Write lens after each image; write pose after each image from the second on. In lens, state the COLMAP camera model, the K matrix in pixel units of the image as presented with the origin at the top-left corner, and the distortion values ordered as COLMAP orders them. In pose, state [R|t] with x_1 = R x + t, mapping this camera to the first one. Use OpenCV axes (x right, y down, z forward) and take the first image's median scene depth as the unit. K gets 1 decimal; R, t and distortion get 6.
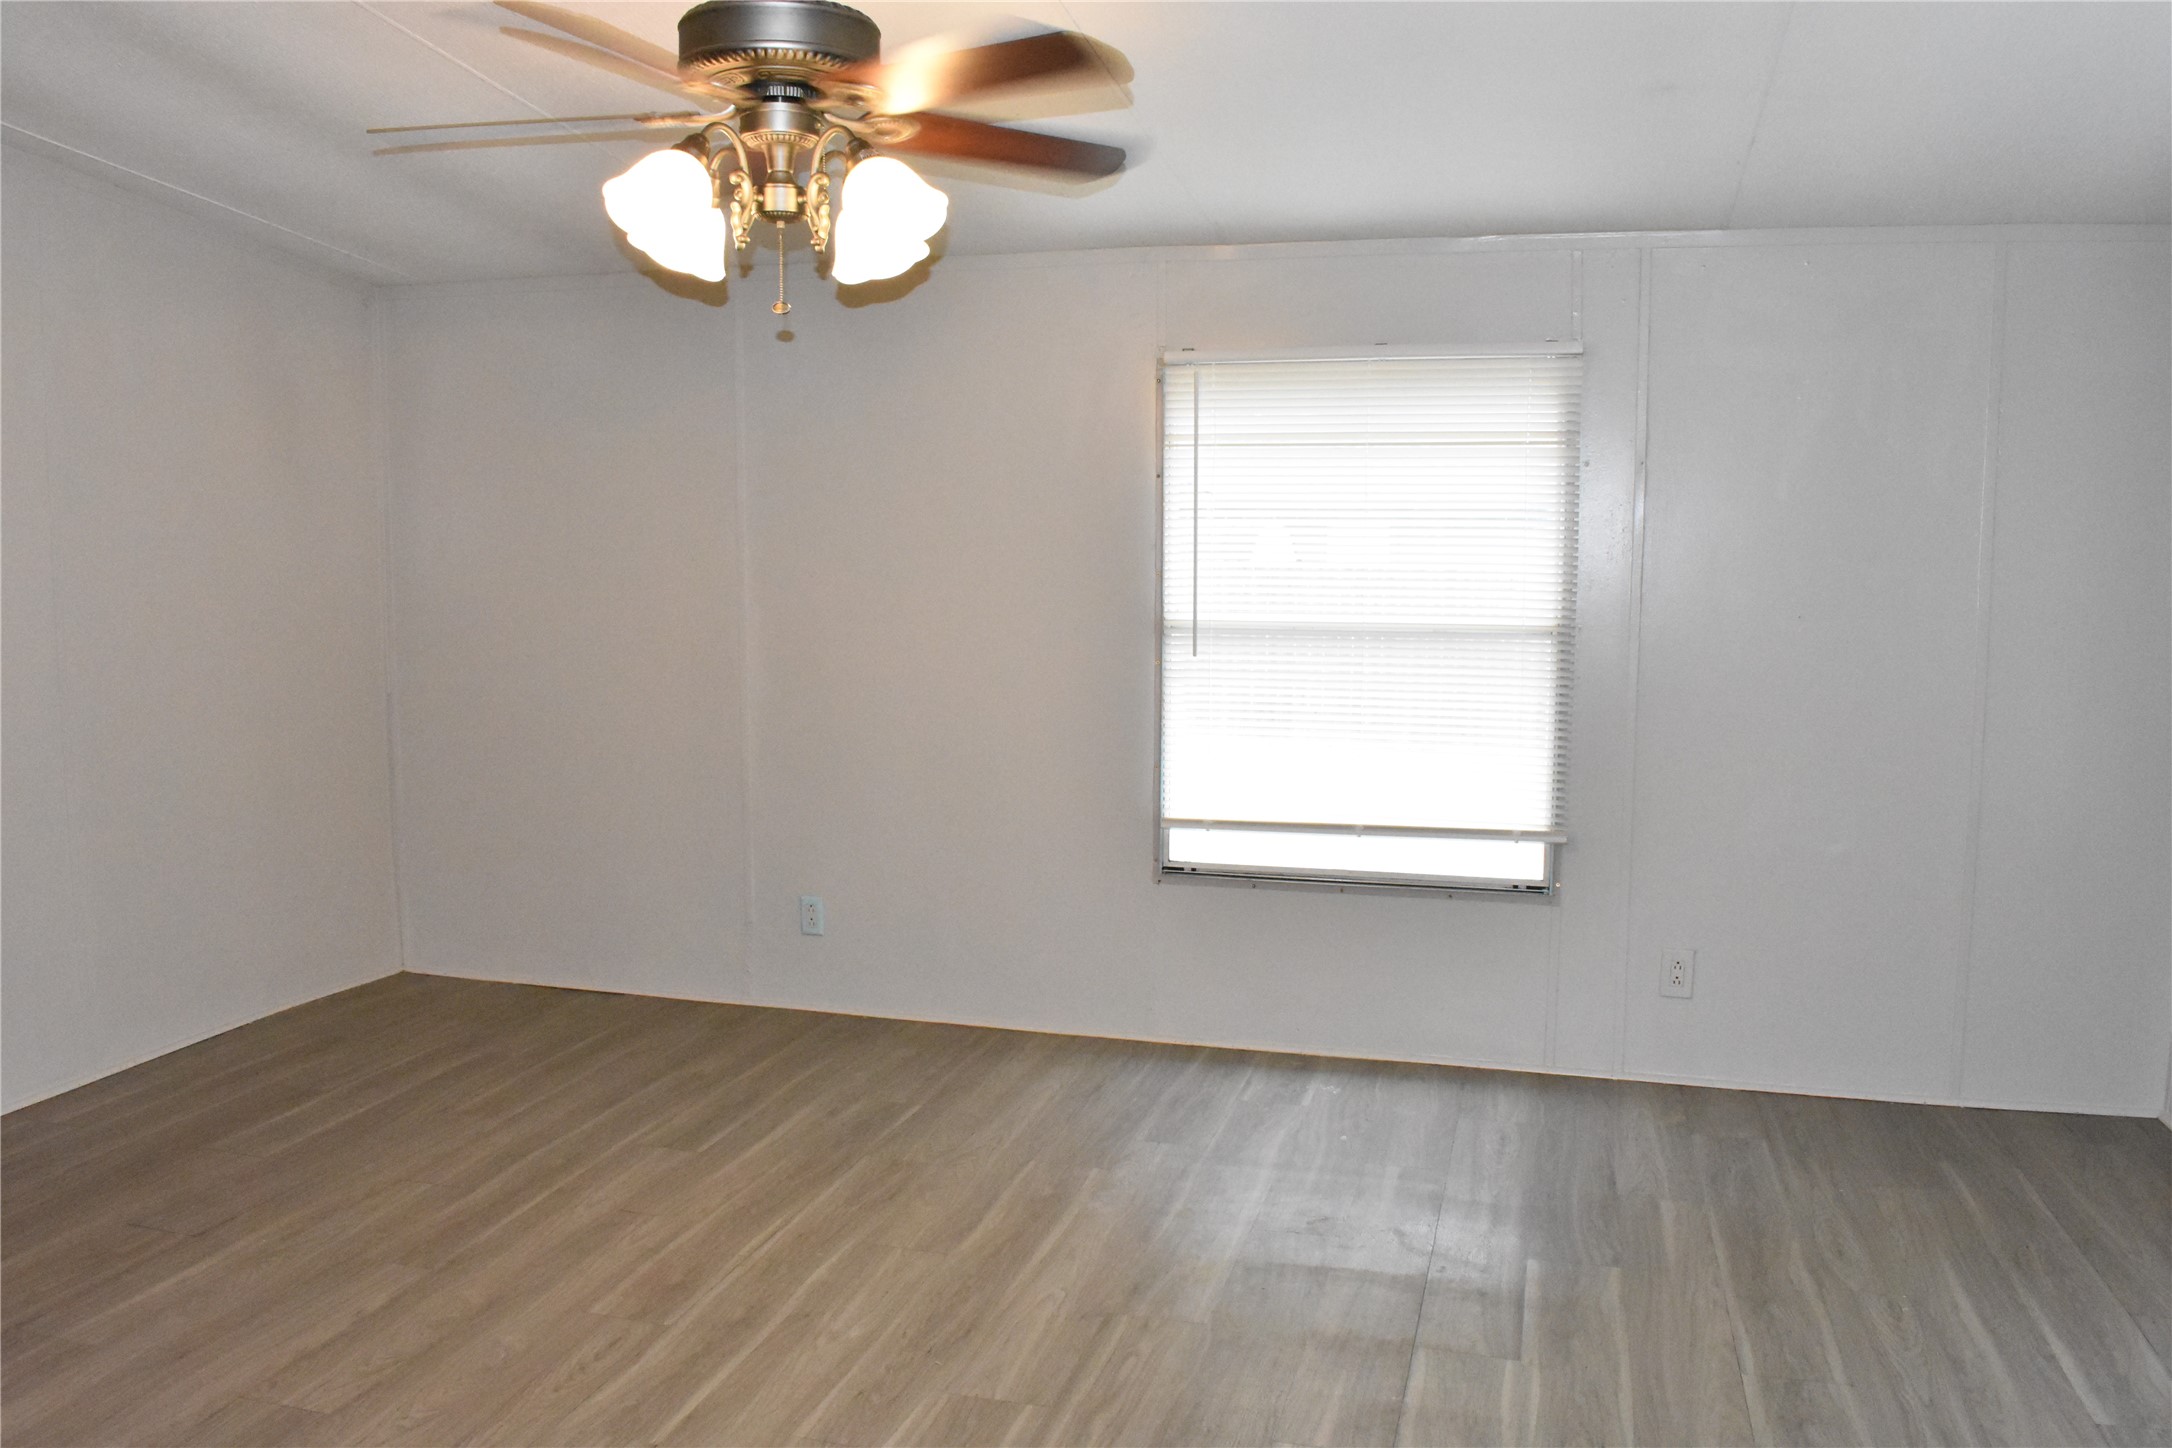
lens RADIAL K [[1684.8, 0, 1084.5], [0, 1684.8, 720.0], [0, 0, 1]] dist [-0.092277, -0.000077]
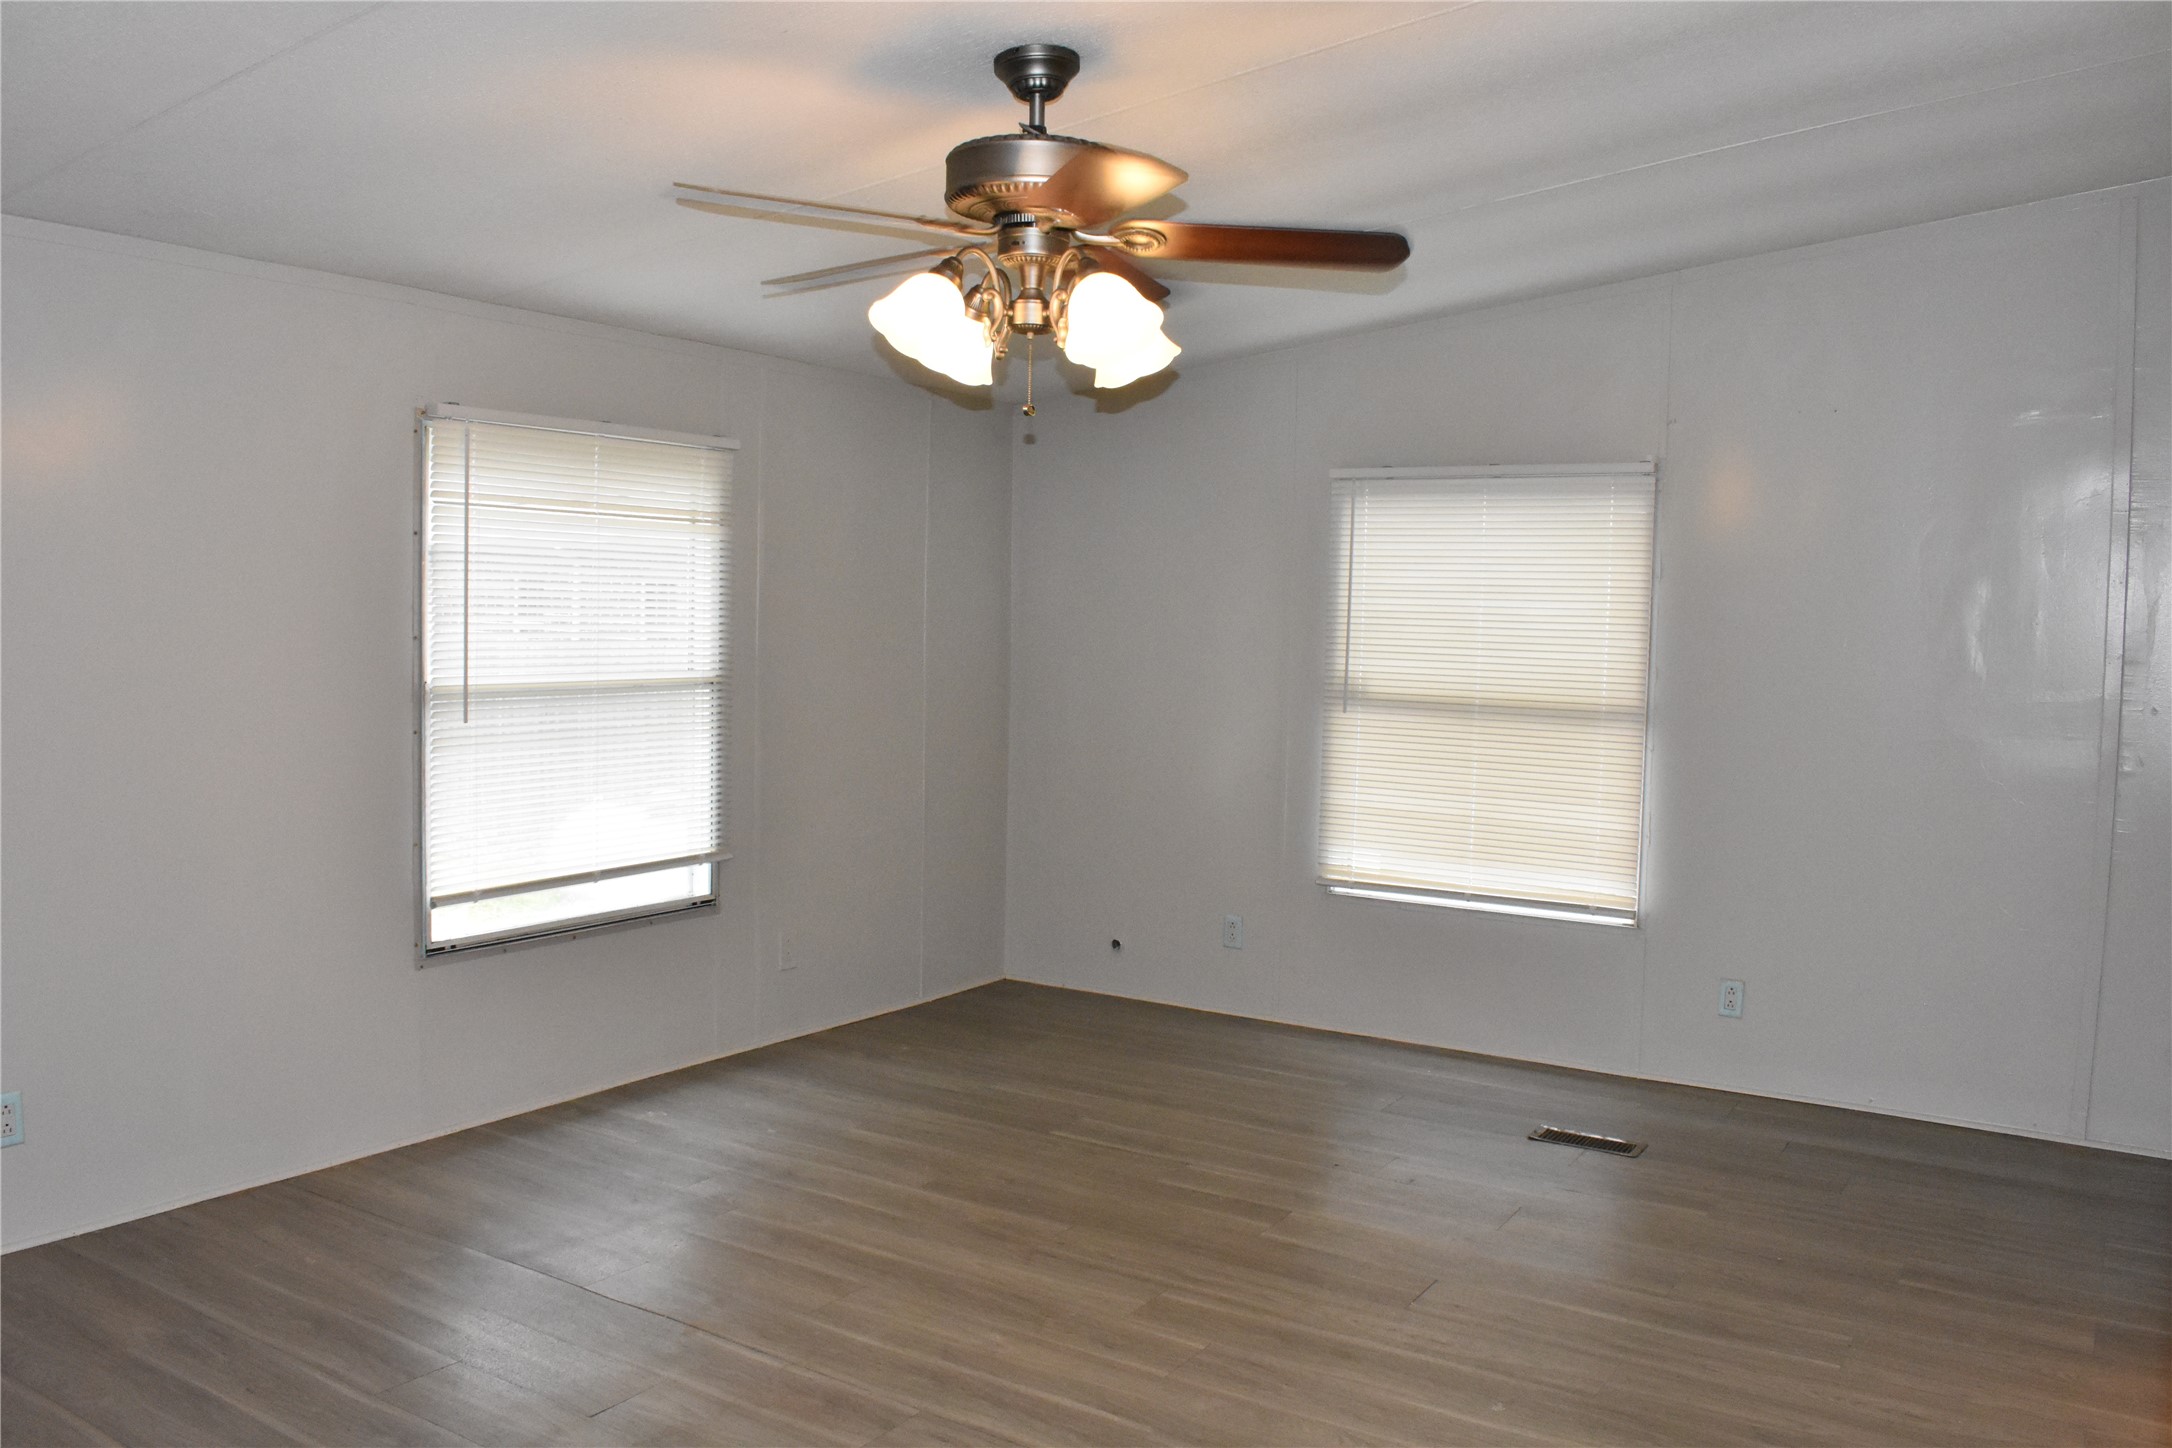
lens RADIAL K [[1684.8, 0, 1075.7], [0, 1684.8, 727.8], [0, 0, 1]] dist [-0.092277, -0.000077]
pose [[0.302475, -0.062792, 0.951087, -0.755233], [0.079559, 0.996009, 0.040456, -0.047141], [-0.949831, 0.063431, 0.306263, 0.390495]]
